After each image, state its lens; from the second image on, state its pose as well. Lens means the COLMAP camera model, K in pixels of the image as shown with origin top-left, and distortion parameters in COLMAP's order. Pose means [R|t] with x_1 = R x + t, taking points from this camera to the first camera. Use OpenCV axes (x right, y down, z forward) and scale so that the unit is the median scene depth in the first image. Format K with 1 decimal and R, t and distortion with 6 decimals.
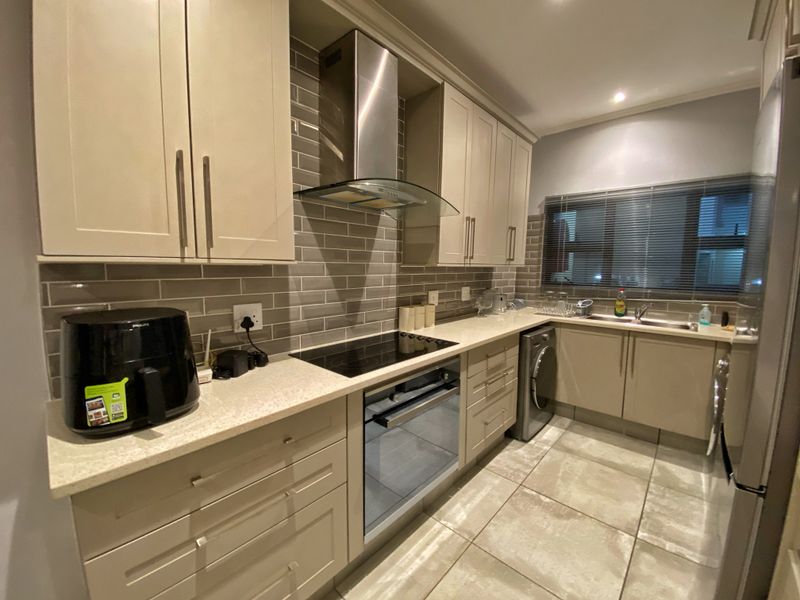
lens RADIAL K [[320.7, 0, 398.0], [0, 320.7, 300.8], [0, 0, 1]] dist [-0.010215, -0.003248]
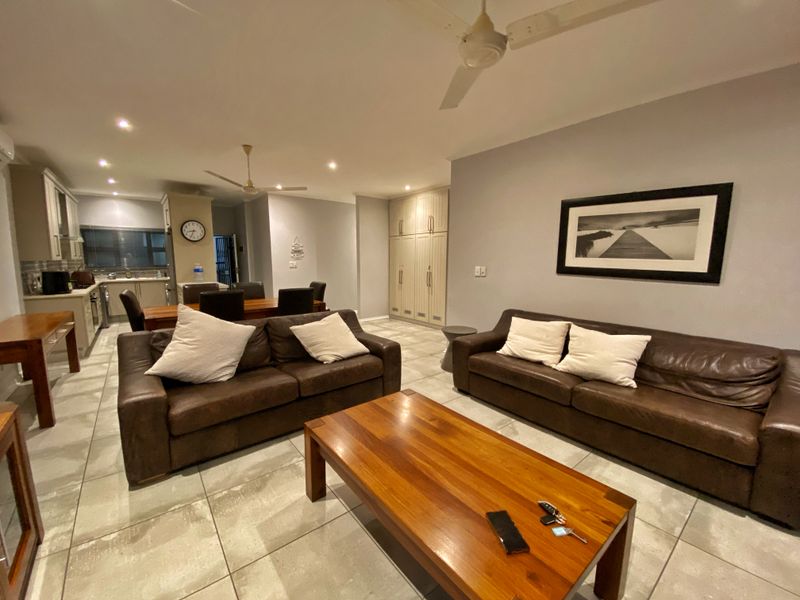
lens RADIAL K [[320.7, 0, 397.5], [0, 320.7, 297.7], [0, 0, 1]] dist [-0.010215, -0.003248]
pose [[0.140892, -0.130361, 0.981405, -1.985880], [0.102659, 0.987873, 0.116482, 0.166742], [-0.984688, 0.084339, 0.152567, -1.941296]]
